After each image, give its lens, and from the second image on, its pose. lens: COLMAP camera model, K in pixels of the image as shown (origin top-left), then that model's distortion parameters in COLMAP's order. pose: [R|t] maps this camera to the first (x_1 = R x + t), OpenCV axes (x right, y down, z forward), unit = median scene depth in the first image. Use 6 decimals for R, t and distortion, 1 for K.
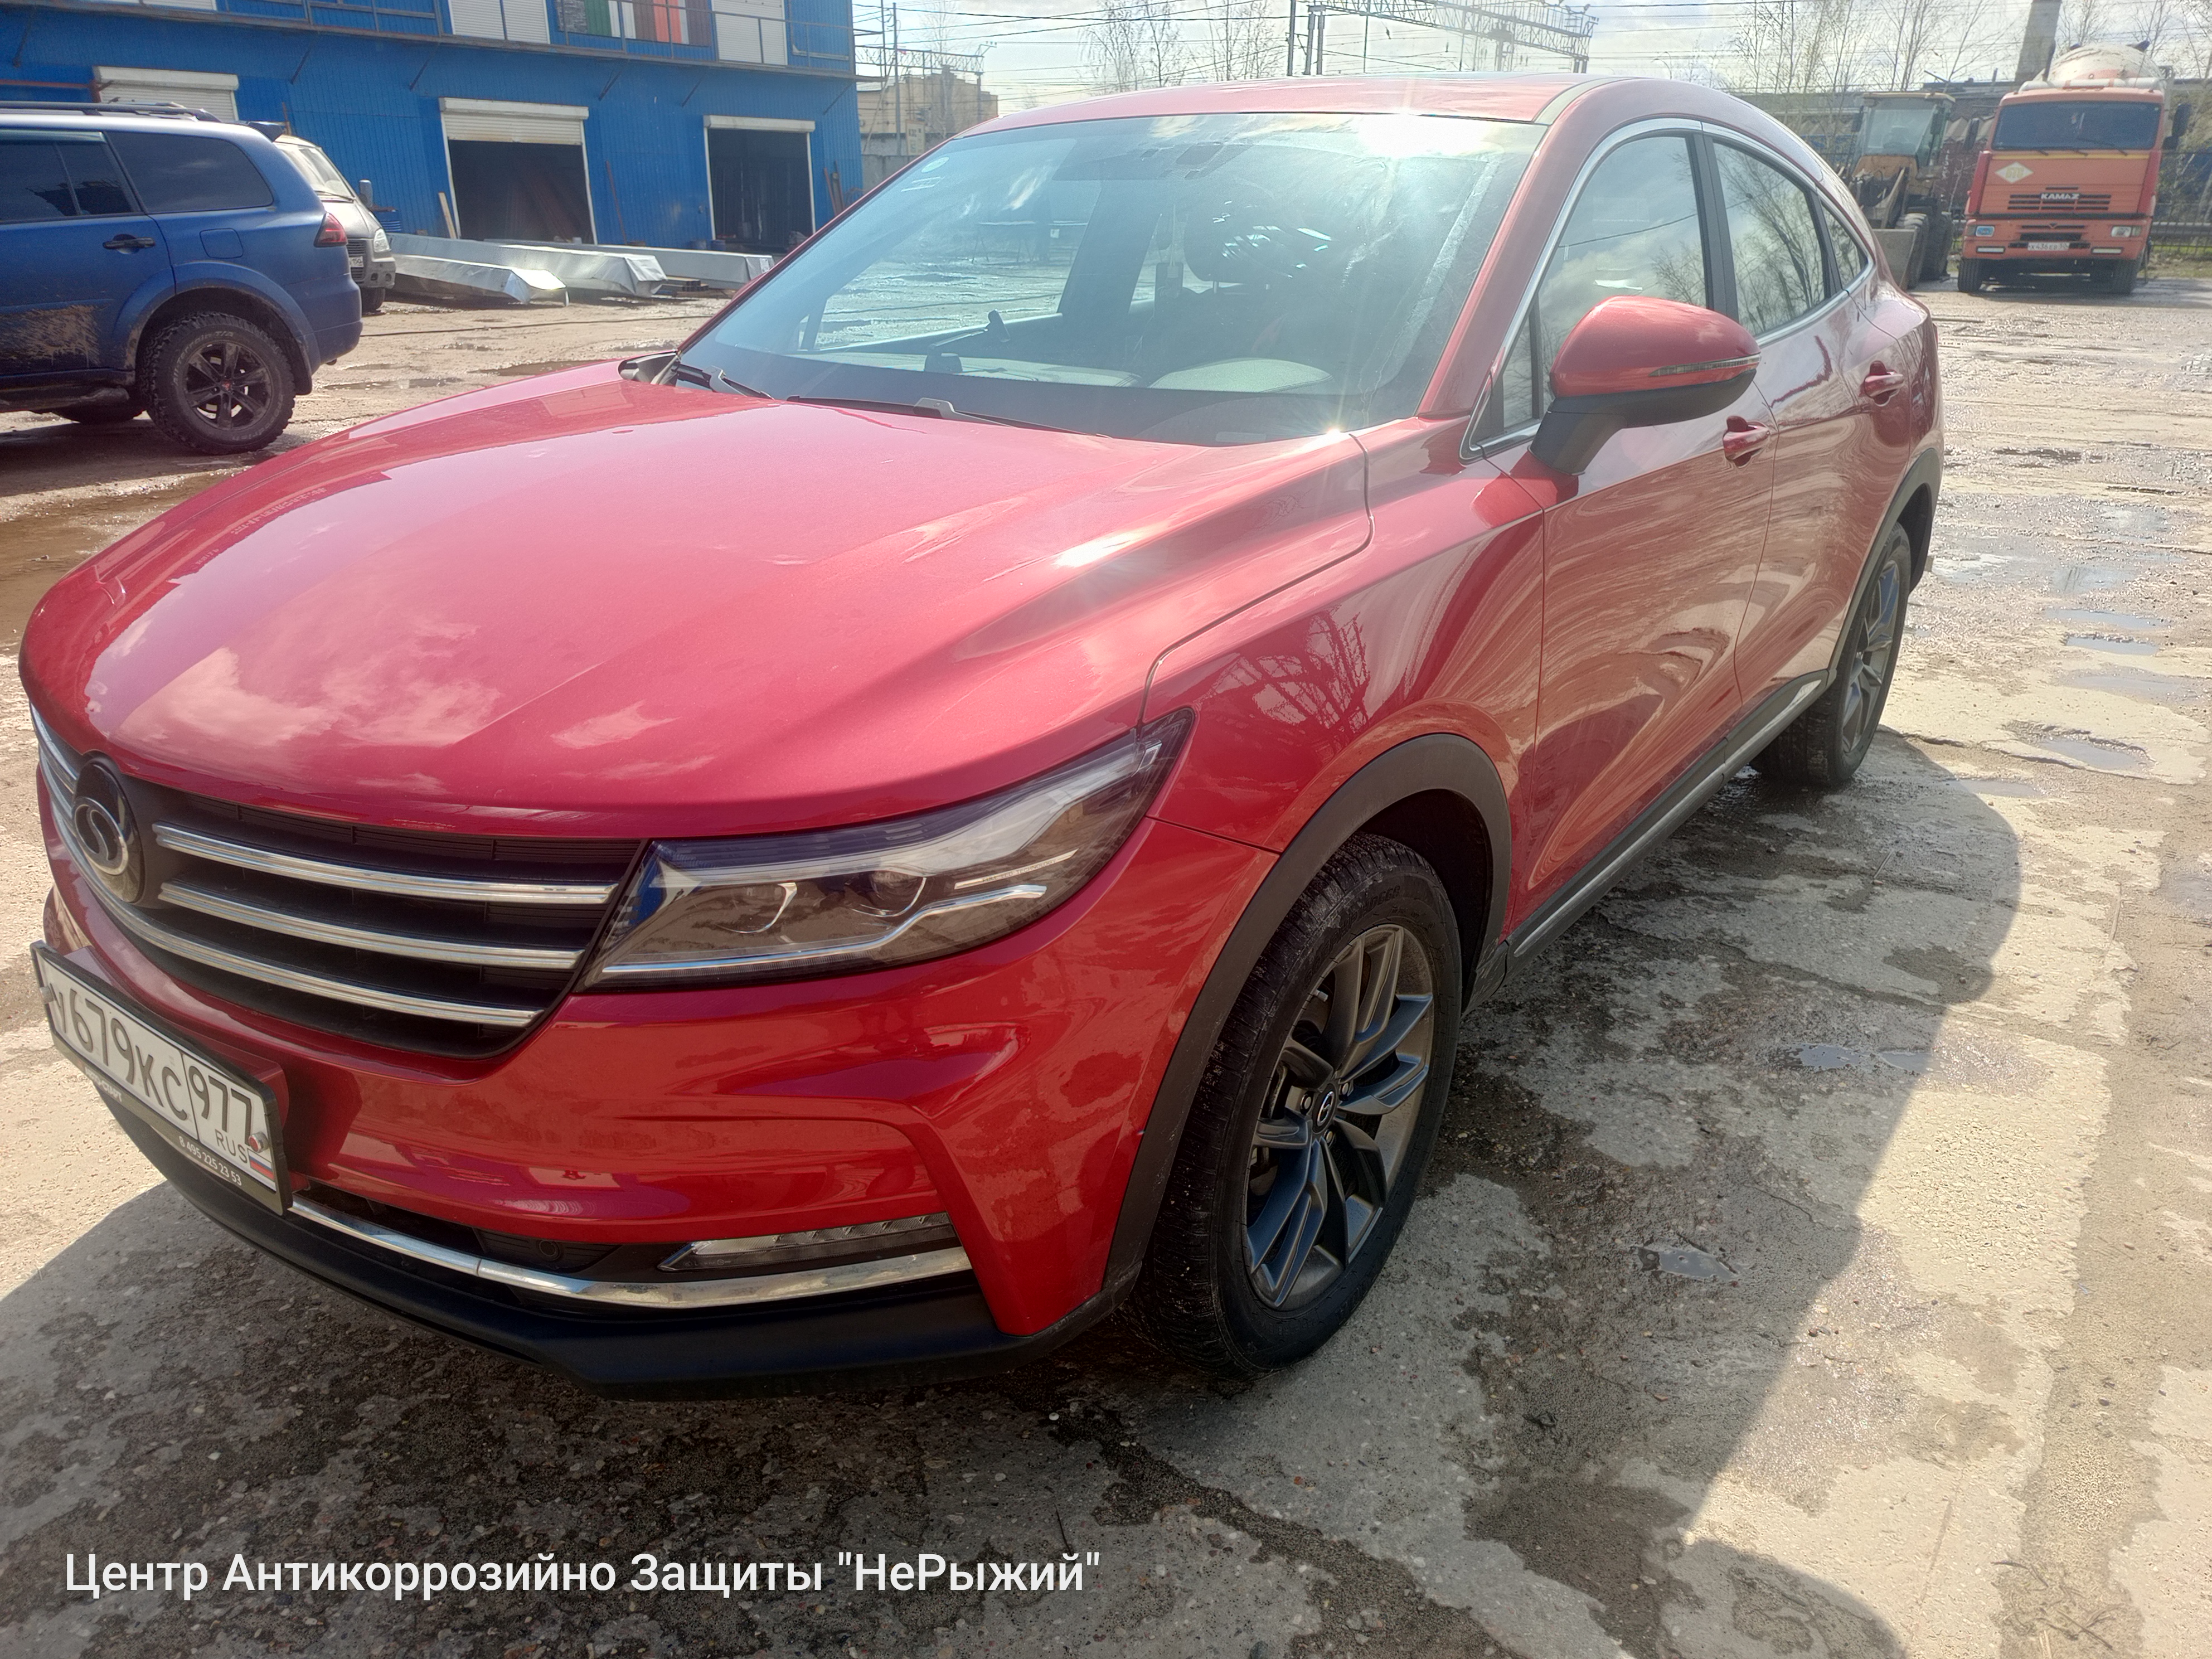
lens RADIAL K [[1515.6, 0, 1076.3], [0, 1515.6, 711.2], [0, 0, 1]] dist [0.018209, -0.014406]
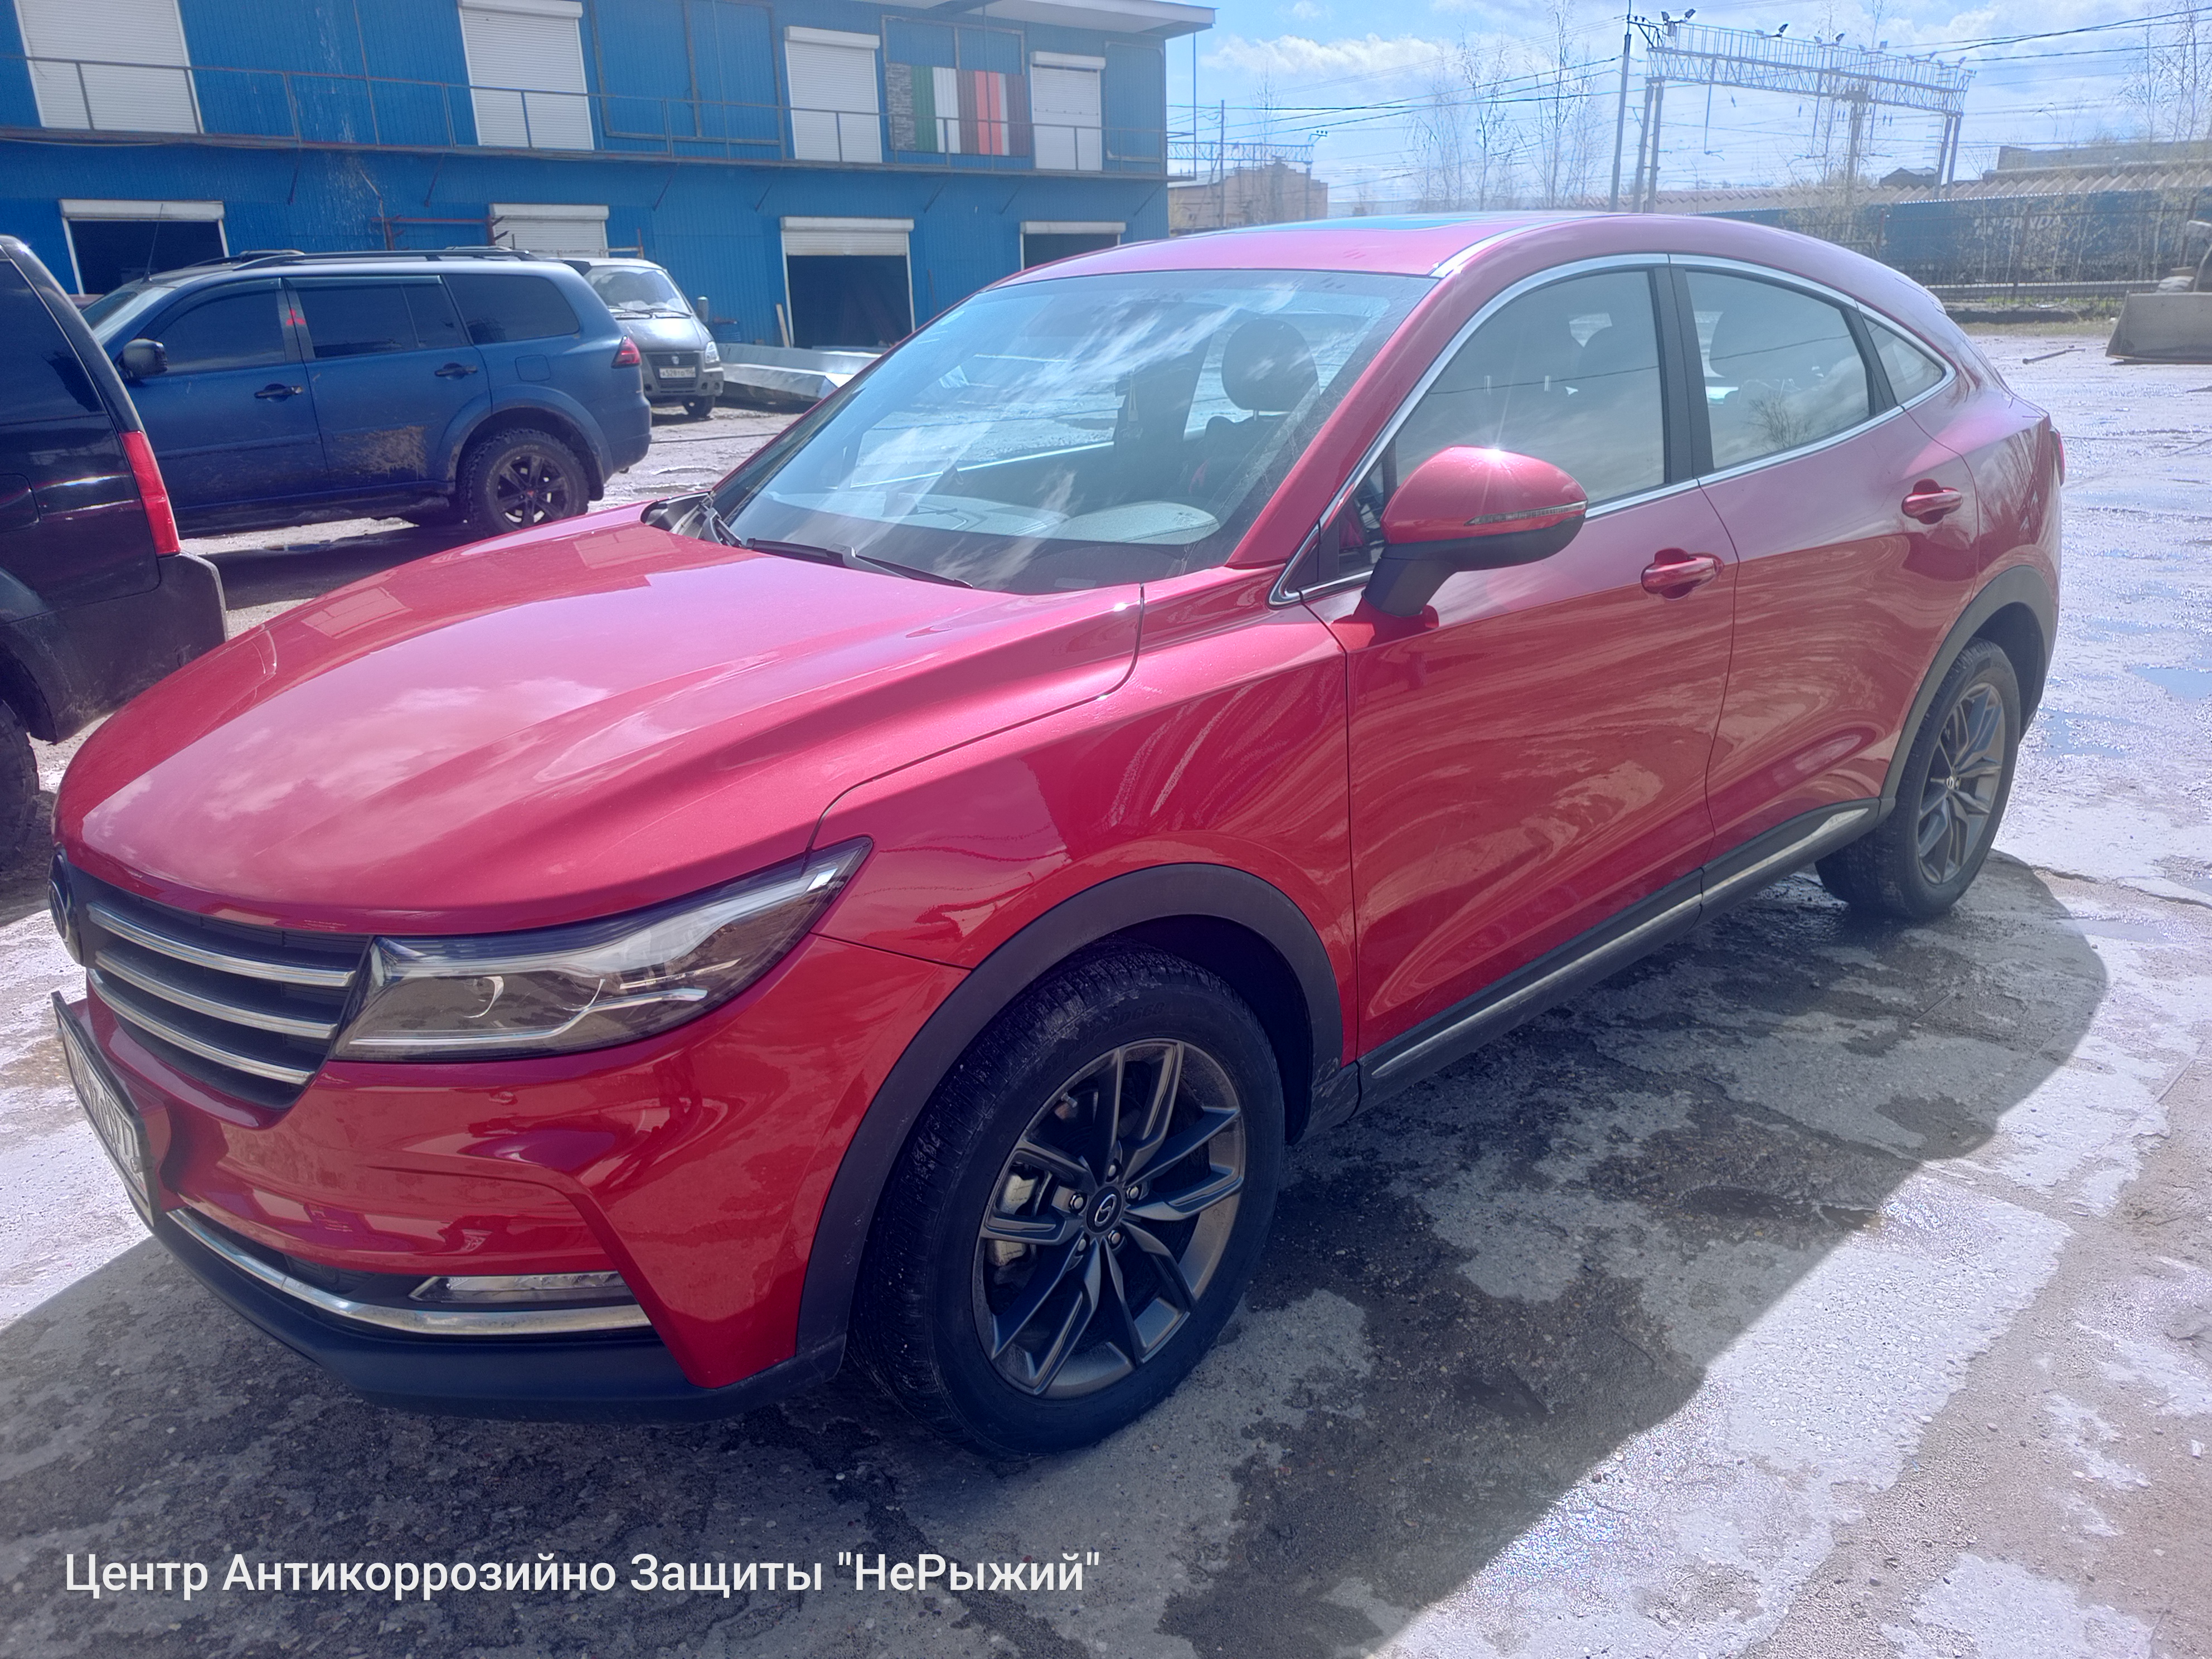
lens RADIAL K [[1515.6, 0, 1079.9], [0, 1515.6, 732.7], [0, 0, 1]] dist [0.018209, -0.014406]
pose [[0.981355, 0.019260, -0.191238, 0.328930], [-0.027413, 0.998820, -0.040081, -0.028621], [0.190241, 0.044577, 0.980725, -0.059543]]
